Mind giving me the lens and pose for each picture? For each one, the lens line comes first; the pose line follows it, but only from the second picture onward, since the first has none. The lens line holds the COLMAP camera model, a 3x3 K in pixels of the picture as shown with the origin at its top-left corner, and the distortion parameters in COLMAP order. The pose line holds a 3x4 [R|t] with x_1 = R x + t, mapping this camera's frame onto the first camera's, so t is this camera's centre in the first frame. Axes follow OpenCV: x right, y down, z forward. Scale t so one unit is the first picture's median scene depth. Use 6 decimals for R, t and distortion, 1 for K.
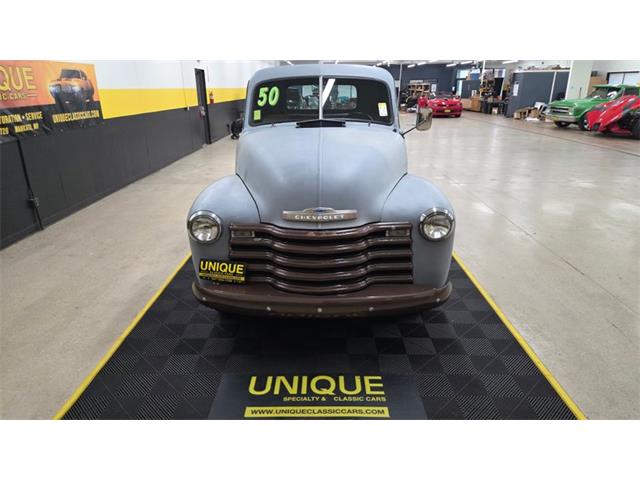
lens RADIAL K [[433.8, 0, 317.8], [0, 433.8, 240.6], [0, 0, 1]] dist [0.056216, -0.043256]
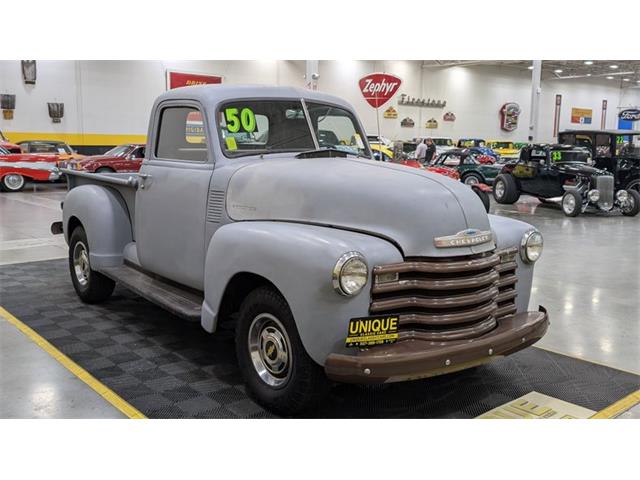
lens RADIAL K [[621.7, 0, 321.0], [0, 621.7, 246.0], [0, 0, 1]] dist [0.016457, 0.000000]
pose [[0.775749, -0.076619, 0.626373, -0.688248], [0.188277, 0.975495, -0.113852, 0.024432], [-0.602300, 0.206252, 0.771165, 0.147668]]
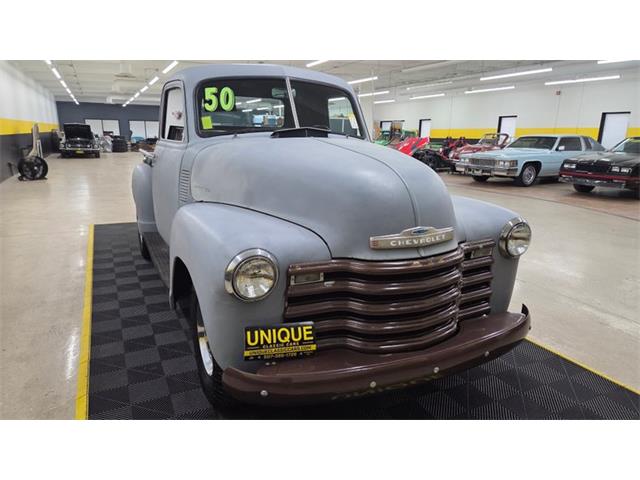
lens RADIAL K [[433.8, 0, 315.4], [0, 433.8, 244.1], [0, 0, 1]] dist [0.056216, -0.043256]
pose [[0.890475, -0.093257, 0.445372, -0.324133], [0.132778, 0.989430, -0.058297, -0.019279], [-0.435228, 0.111048, 0.893446, 0.288711]]
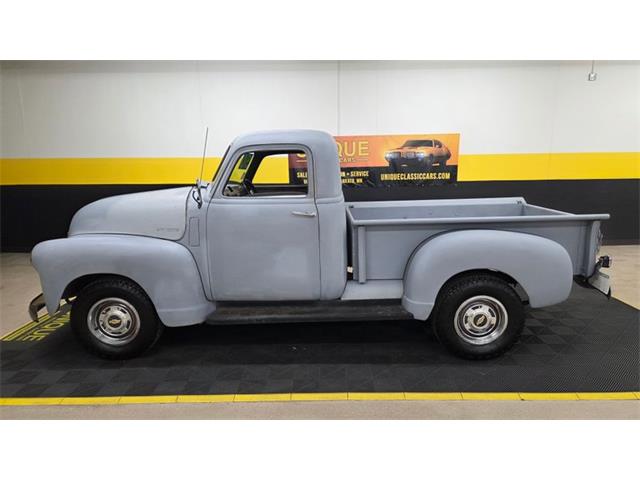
lens RADIAL K [[433.8, 0, 316.4], [0, 433.8, 238.8], [0, 0, 1]] dist [0.056216, -0.043256]
pose [[0.017553, 0.189337, -0.981755, 1.083208], [-0.322645, 0.930450, 0.173674, -0.397814], [0.946357, 0.313710, 0.077420, 1.146584]]
